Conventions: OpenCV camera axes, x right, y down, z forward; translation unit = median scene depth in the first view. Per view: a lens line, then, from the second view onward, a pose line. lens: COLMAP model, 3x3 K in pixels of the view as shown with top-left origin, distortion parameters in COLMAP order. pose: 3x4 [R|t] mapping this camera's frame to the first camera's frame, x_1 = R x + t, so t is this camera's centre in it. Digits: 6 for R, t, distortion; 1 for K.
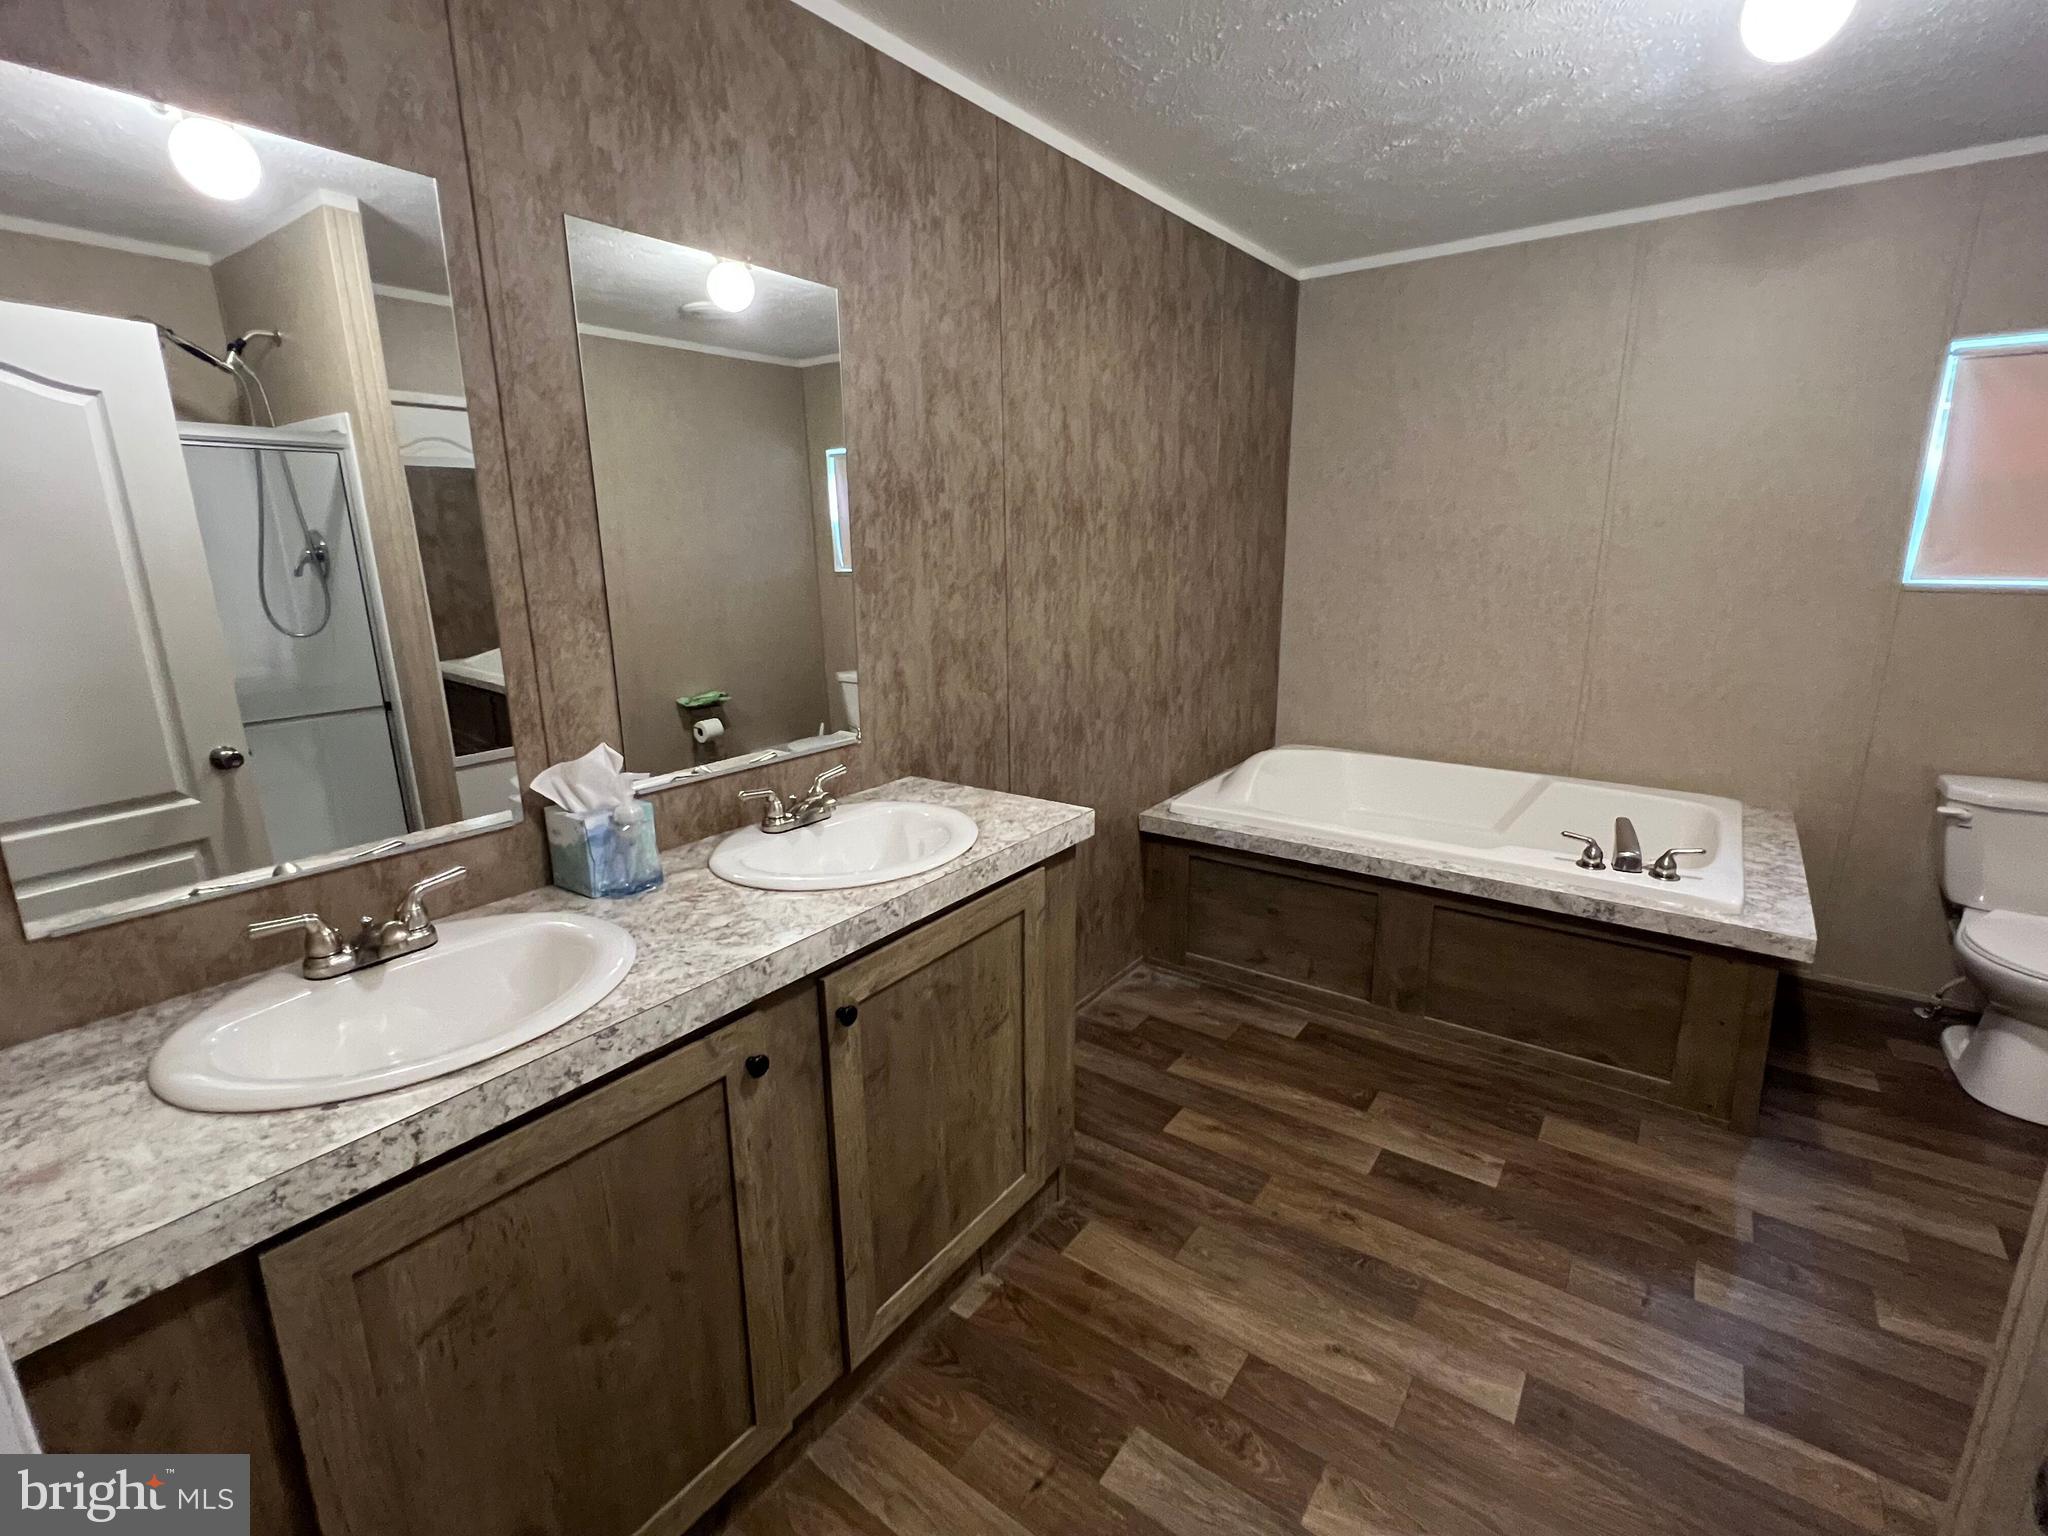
lens RADIAL K [[941.3, 0, 1024.0], [0, 941.3, 768.0], [0, 0, 1]] dist [0.006951, 0.000439]
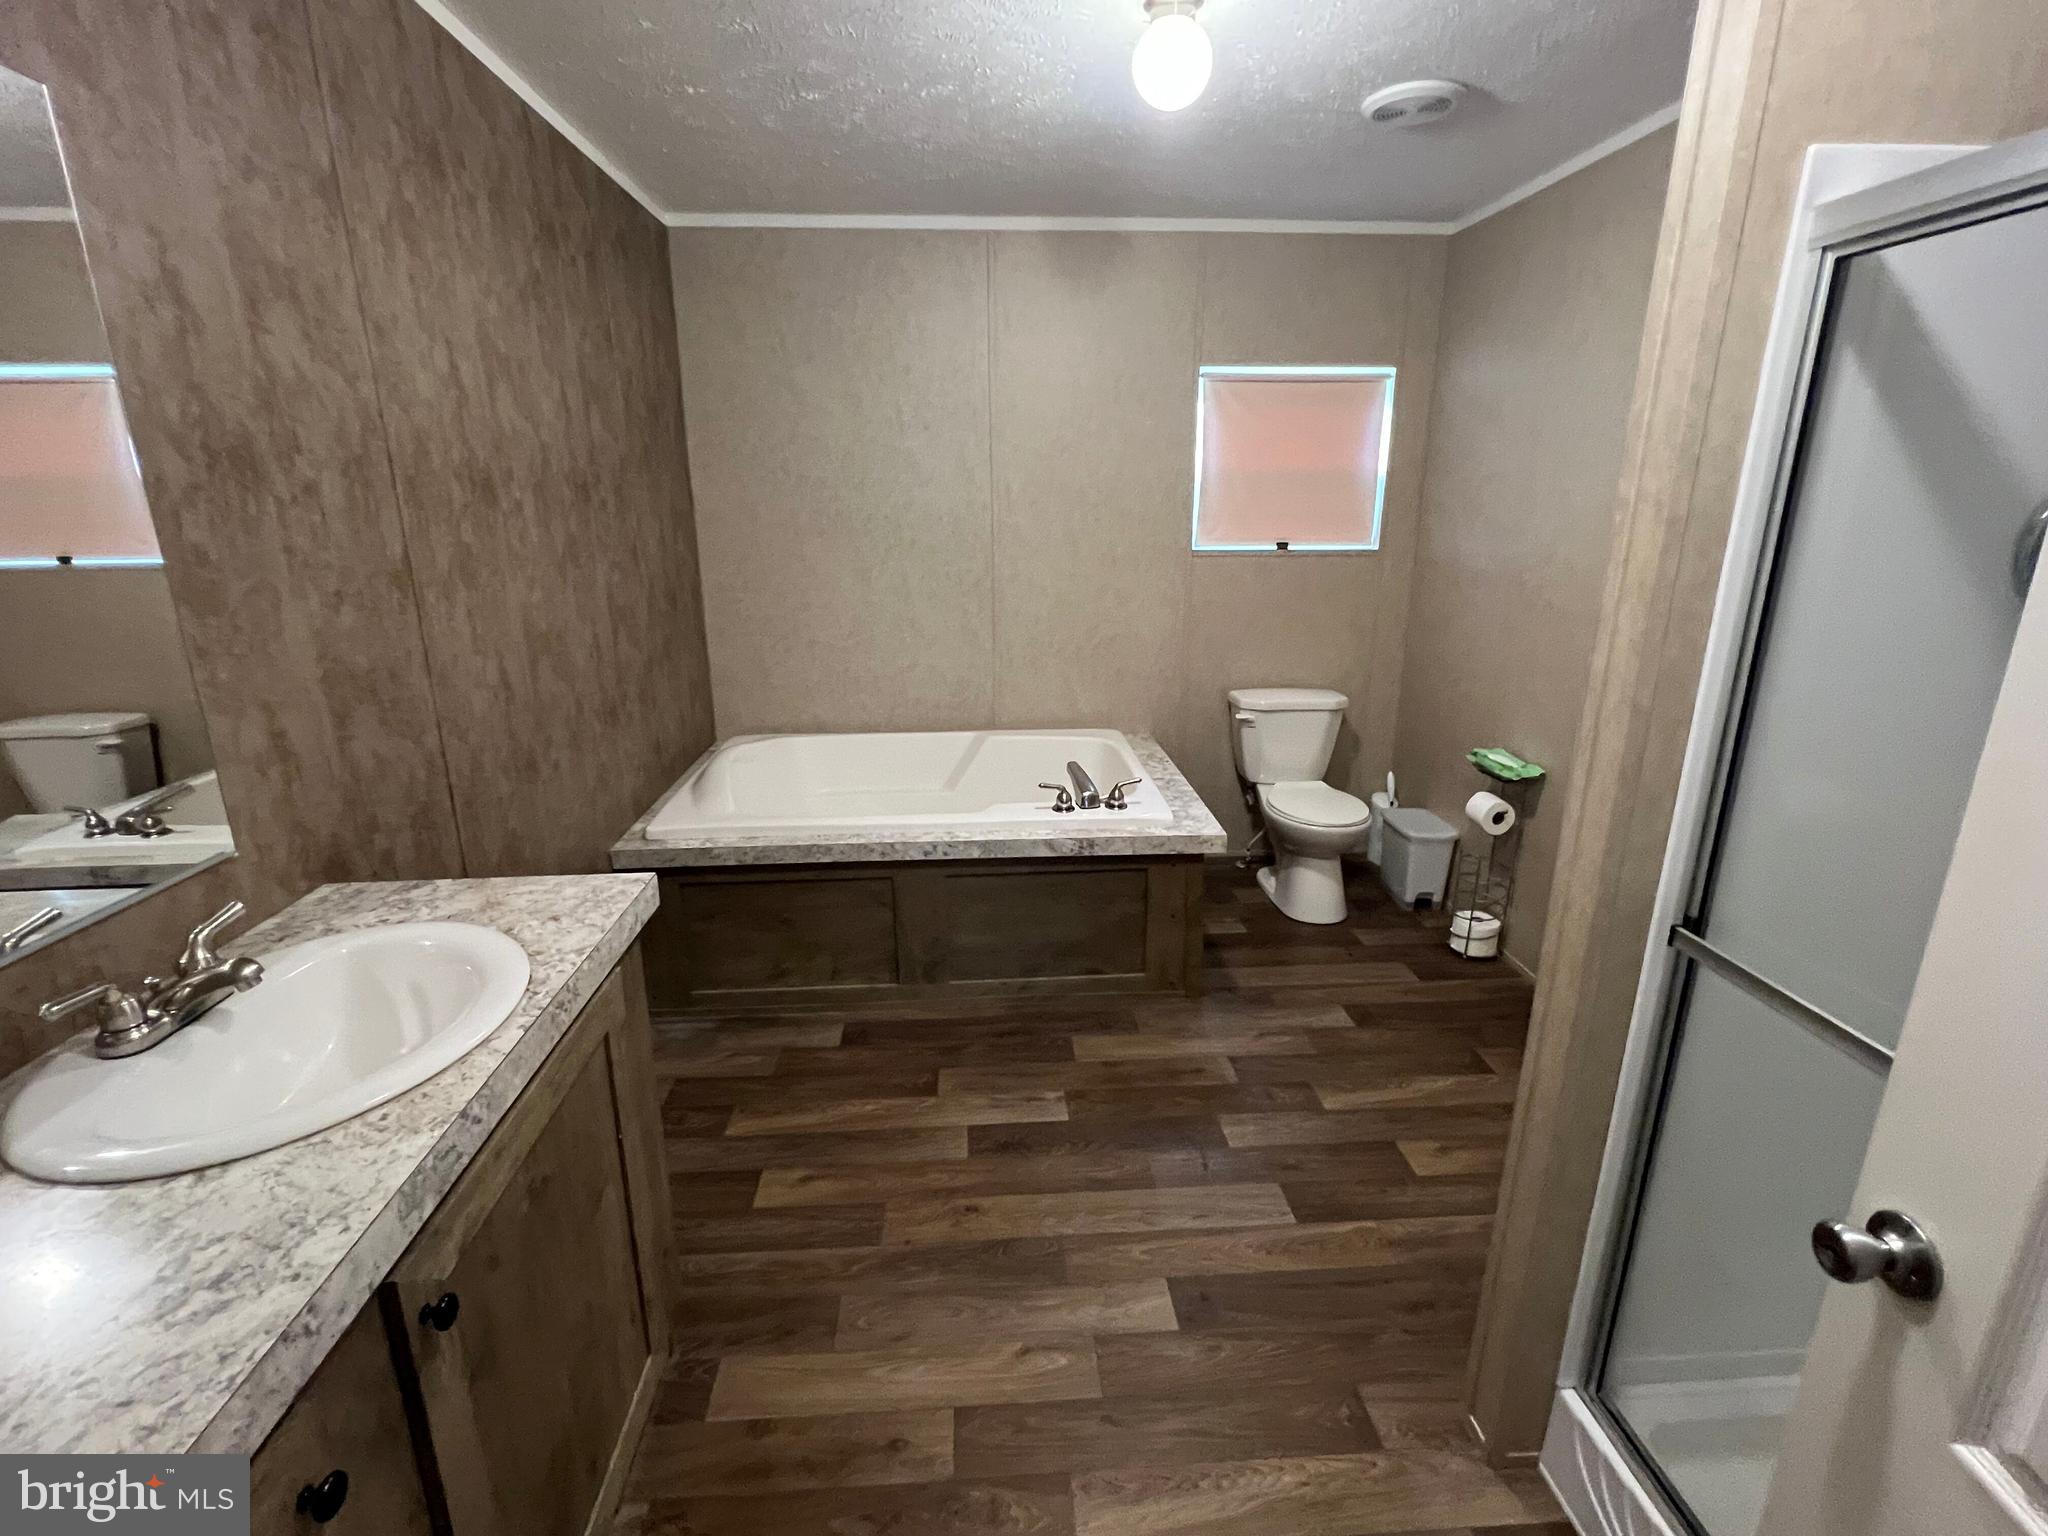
lens RADIAL K [[937.5, 0, 1024.0], [0, 937.5, 768.0], [0, 0, 1]] dist [-0.000082, 0.000096]
pose [[0.768825, -0.170335, 0.616356, -0.125814], [0.150412, 0.984998, 0.084593, -0.049916], [-0.621518, 0.027671, 0.782911, 0.160515]]
